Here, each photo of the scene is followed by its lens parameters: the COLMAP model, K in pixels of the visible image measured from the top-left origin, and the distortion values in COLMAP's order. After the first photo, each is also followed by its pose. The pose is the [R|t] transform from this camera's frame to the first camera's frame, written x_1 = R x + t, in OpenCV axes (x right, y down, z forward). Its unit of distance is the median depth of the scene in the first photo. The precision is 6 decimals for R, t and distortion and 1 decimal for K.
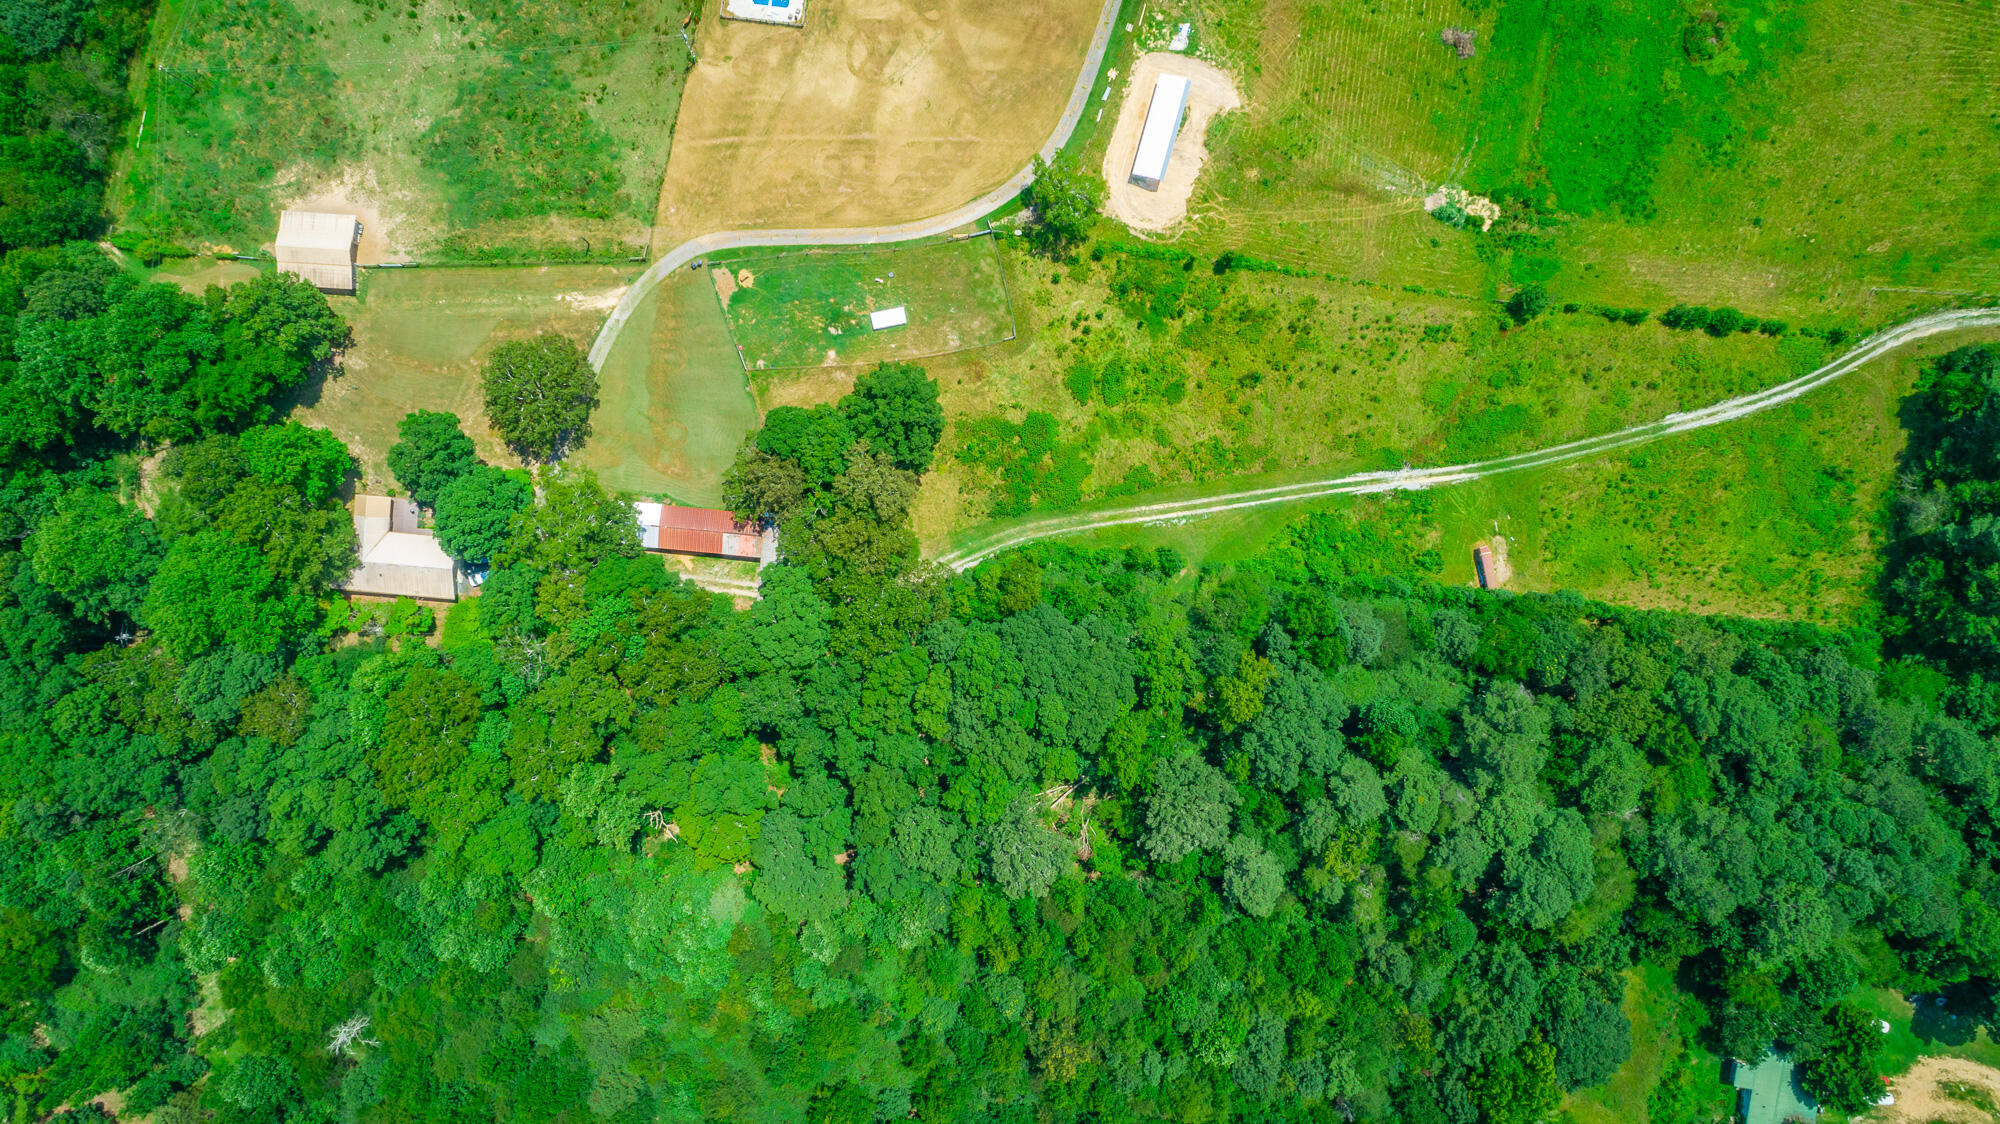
lens RADIAL K [[1370.9, 0, 1000.0], [0, 1370.9, 562.0], [0, 0, 1]] dist [-0.015504, 0.005924]
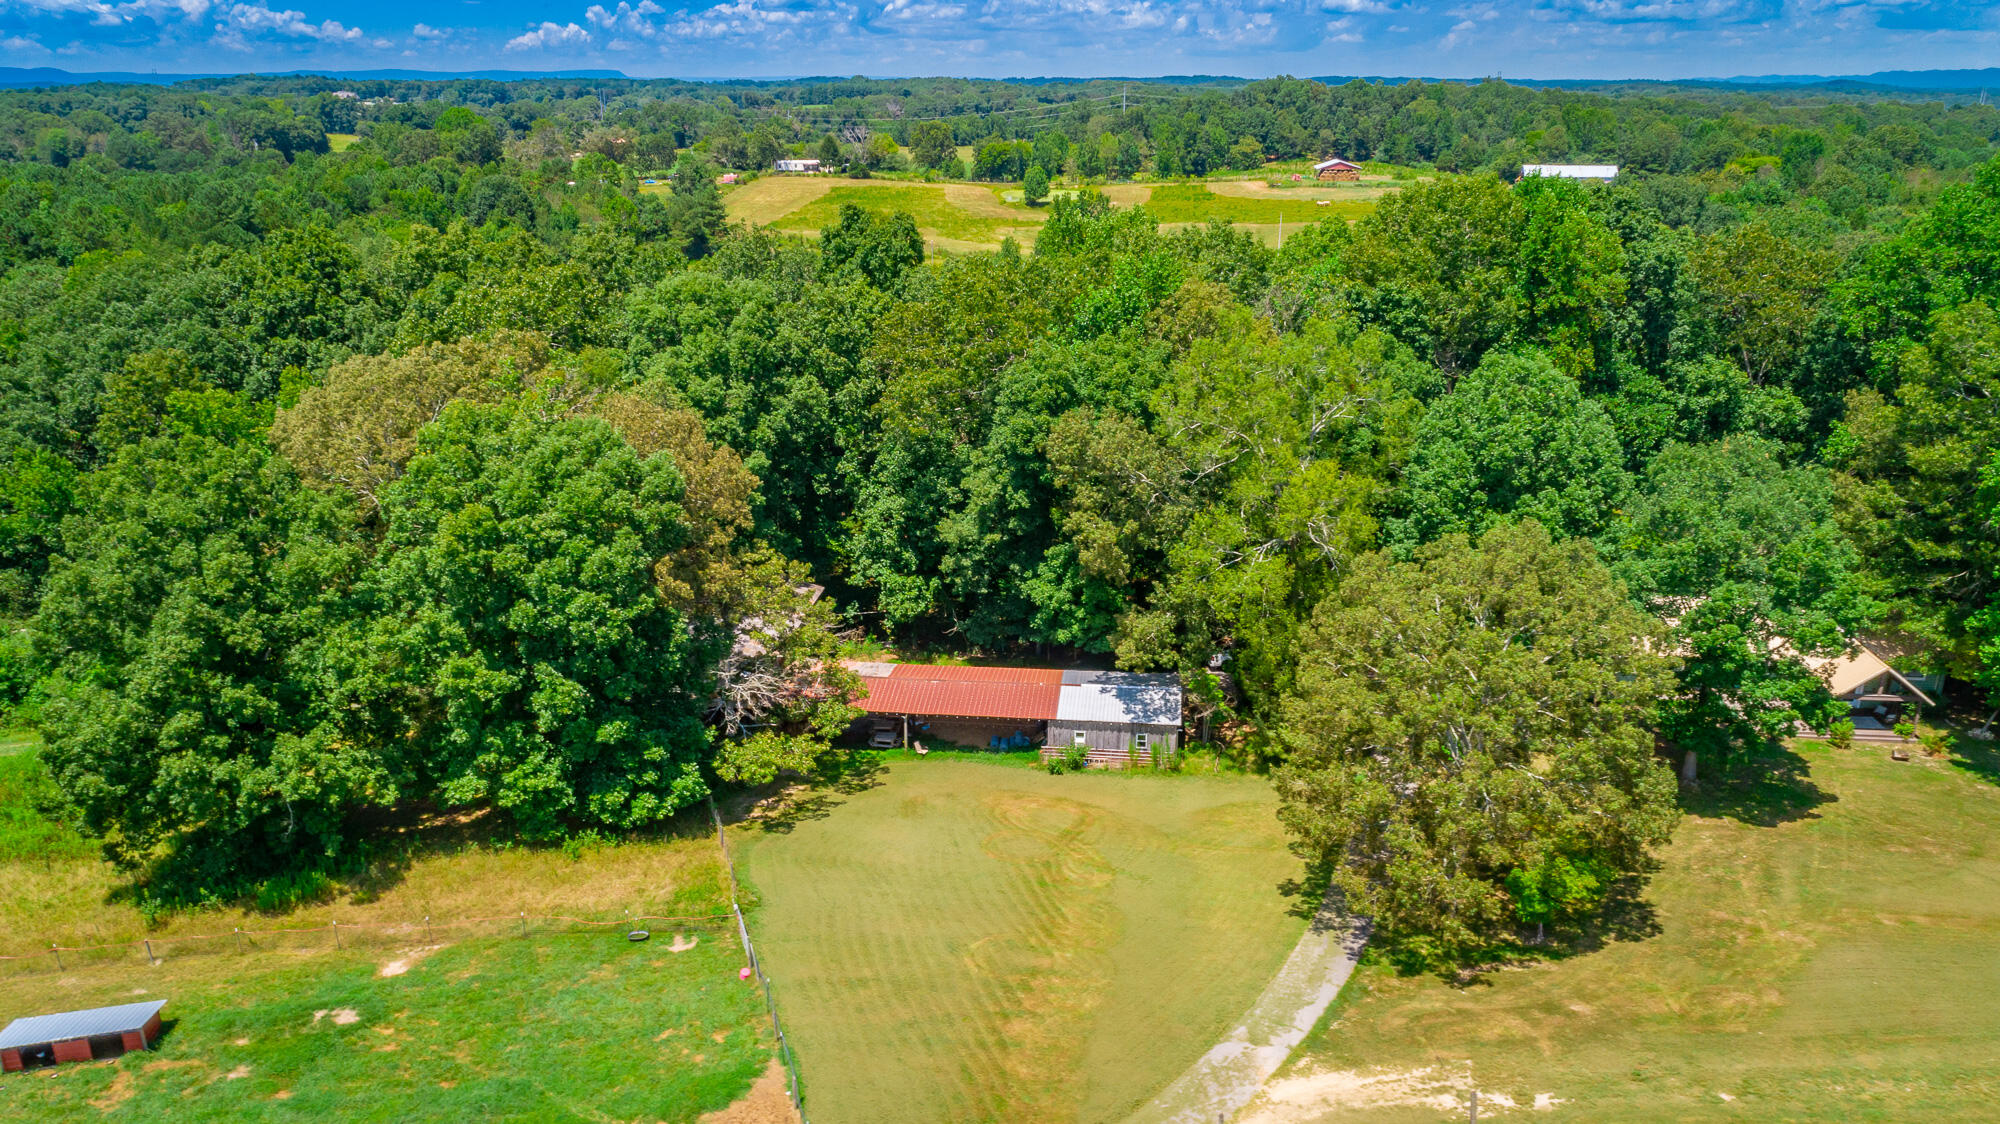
lens RADIAL K [[1397.0, 0, 992.3], [0, 1397.0, 561.1], [0, 0, 1]] dist [-0.012644, -0.005315]
pose [[-0.999685, -0.024017, 0.007274, -0.235397], [0.015199, -0.348832, 0.937062, -0.367806], [-0.019968, 0.936878, 0.349087, 0.845552]]
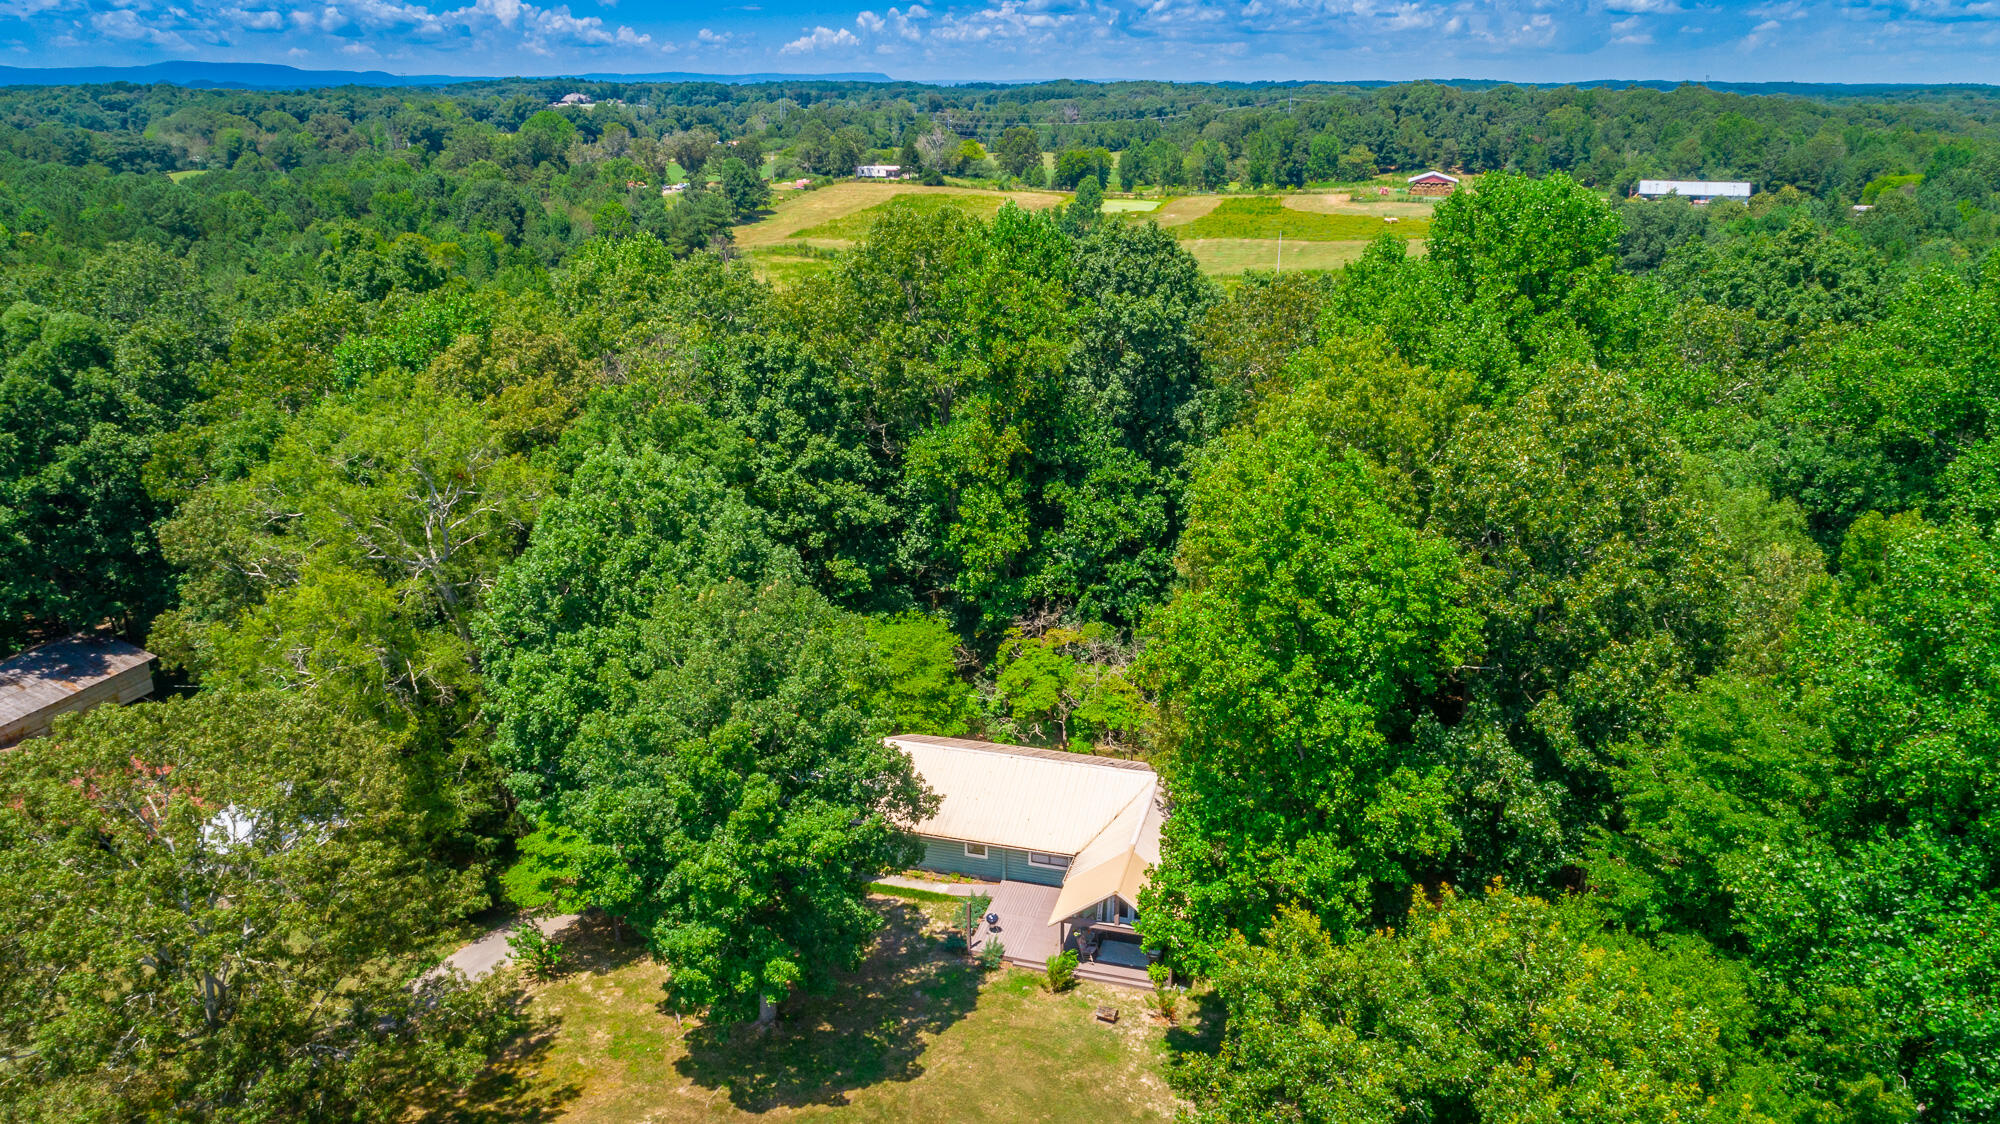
lens RADIAL K [[1398.3, 0, 979.5], [0, 1398.3, 558.9], [0, 0, 1]] dist [-0.015641, 0.002555]
pose [[-0.980703, -0.082205, 0.177383, -0.472304], [0.194892, -0.339258, 0.920283, -0.269838], [-0.015473, 0.937095, 0.348732, 0.840773]]
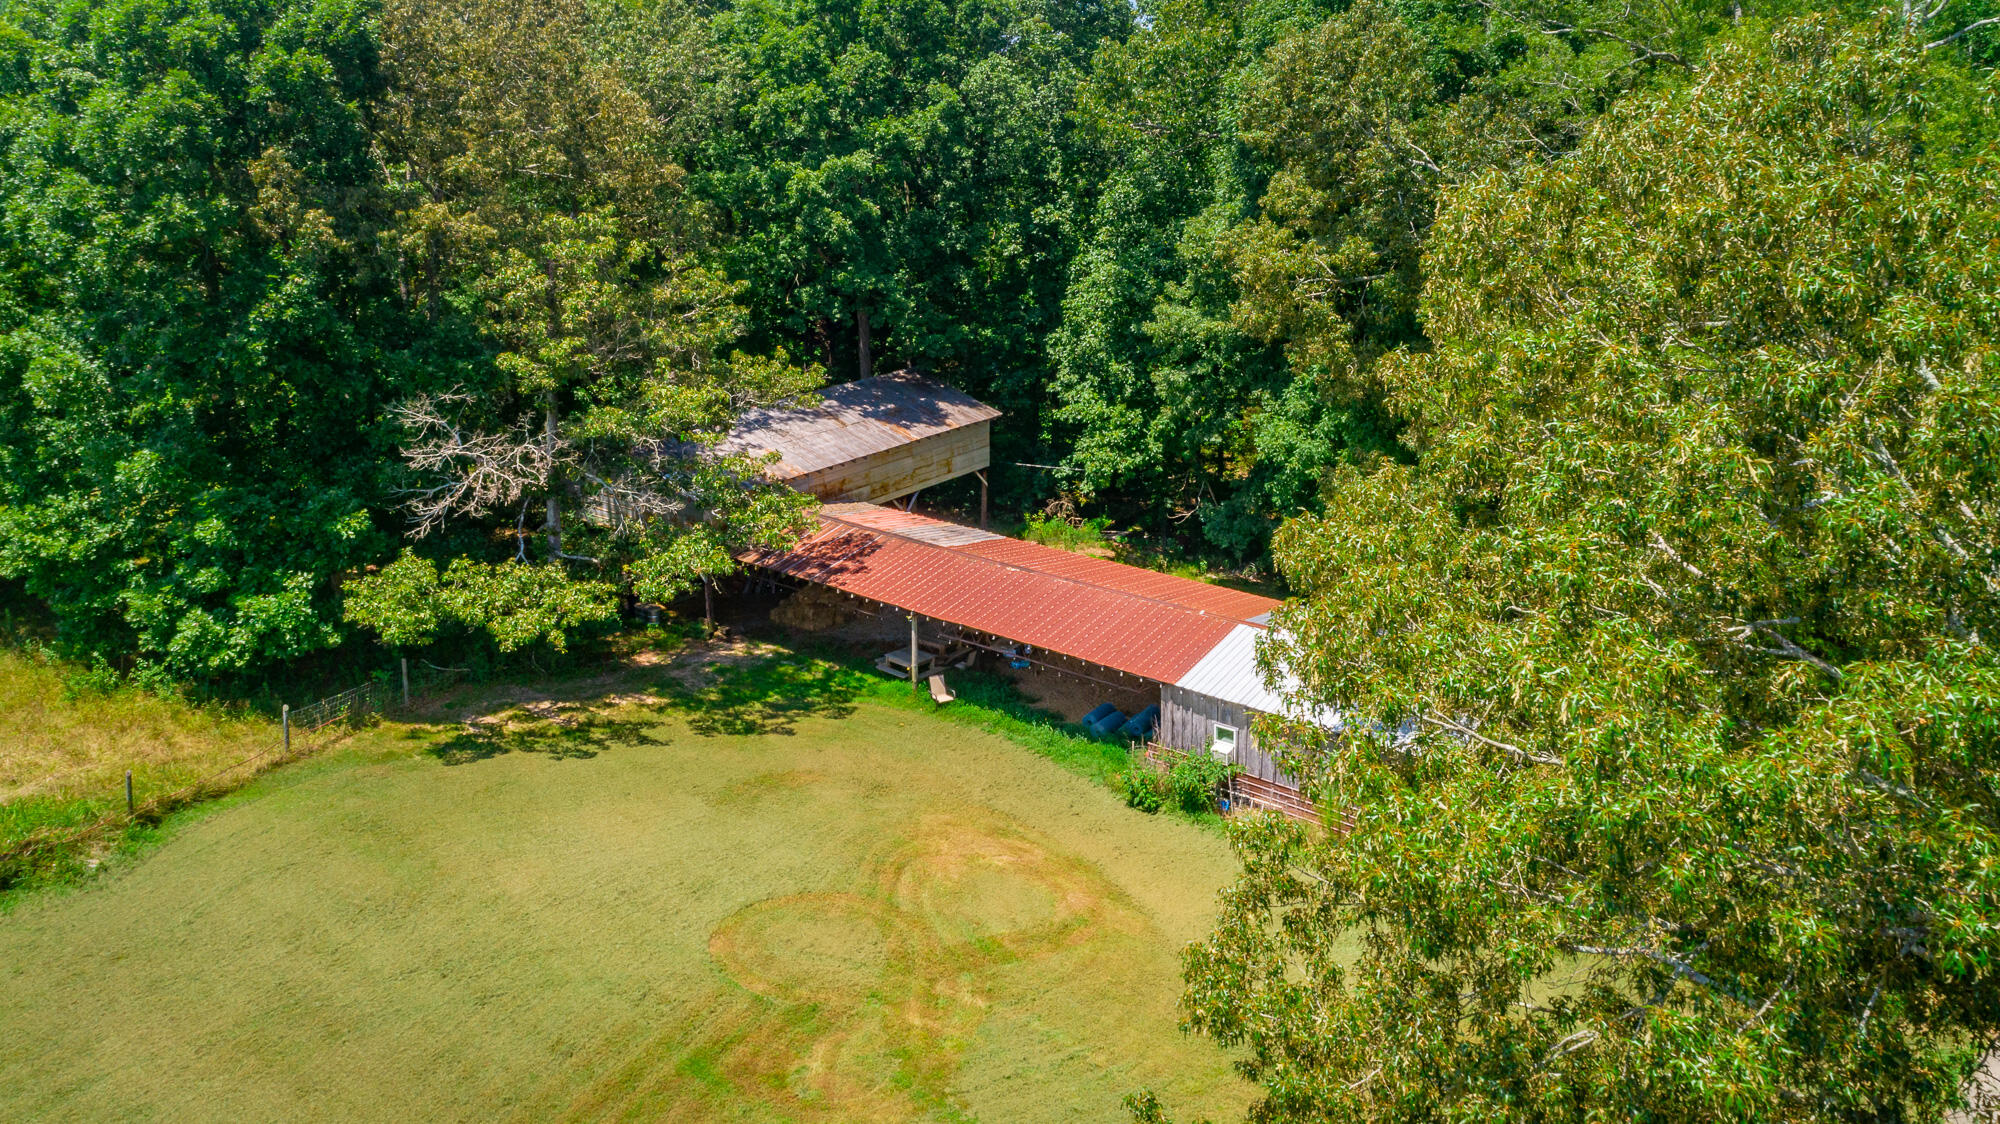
lens RADIAL K [[1402.9, 0, 978.3], [0, 1402.9, 334.5], [0, 0, 1]] dist [-0.002465, 0.000945]
pose [[-0.845617, -0.111987, 0.521910, -0.310912], [0.533786, -0.173921, 0.827541, -0.181870], [-0.001903, 0.978371, 0.206848, 0.936802]]
